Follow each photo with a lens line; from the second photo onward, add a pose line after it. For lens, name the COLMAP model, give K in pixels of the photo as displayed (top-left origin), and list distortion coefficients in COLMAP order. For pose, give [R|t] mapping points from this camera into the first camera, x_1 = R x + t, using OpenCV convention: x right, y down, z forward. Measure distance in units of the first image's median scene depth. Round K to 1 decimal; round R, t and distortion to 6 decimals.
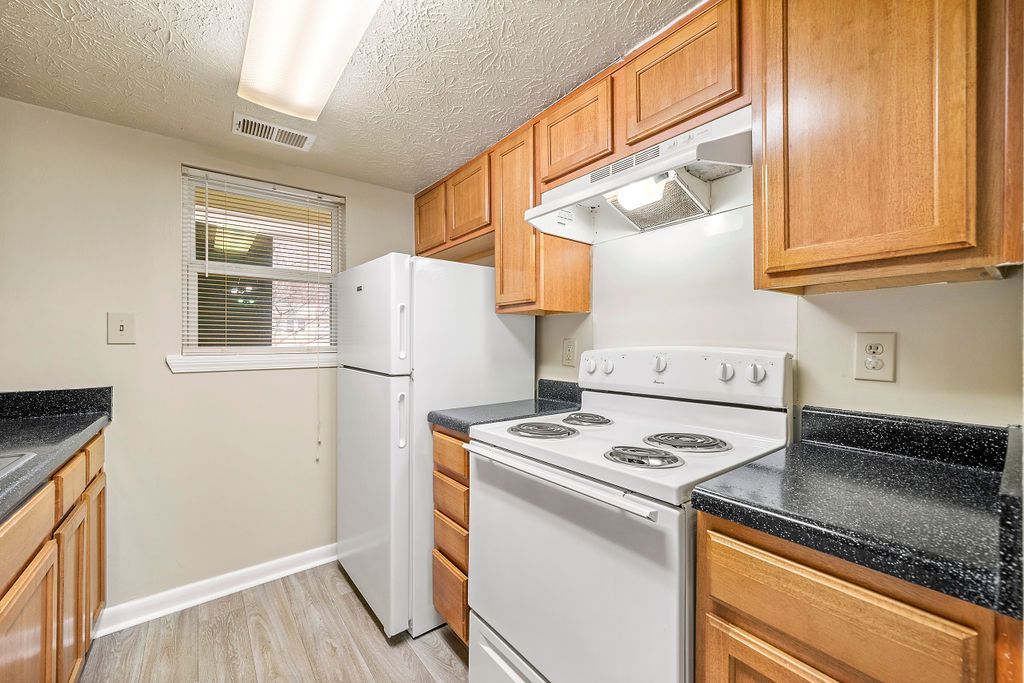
lens RADIAL K [[409.5, 0, 512.0], [0, 409.5, 341.5], [0, 0, 1]] dist [-0.001183, -0.000288]
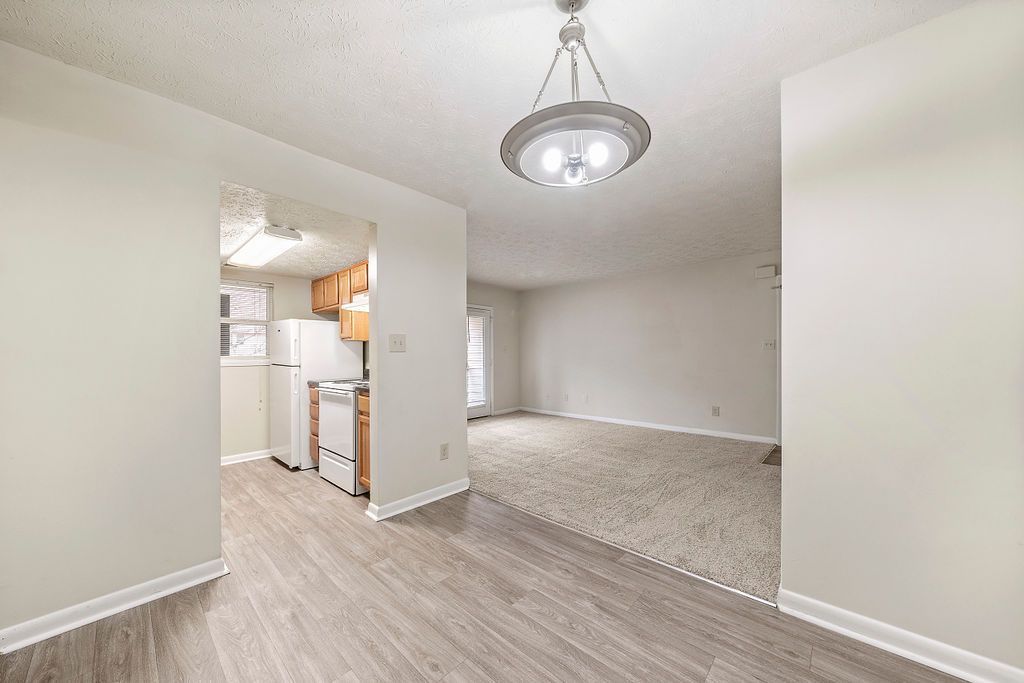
lens RADIAL K [[368.9, 0, 506.1], [0, 368.9, 358.2], [0, 0, 1]] dist [-0.001463, -0.000248]
pose [[0.988345, -0.001613, 0.152220, 0.617371], [0.001206, 0.999995, 0.002770, 0.024949], [-0.152224, -0.002554, 0.988343, -1.345416]]
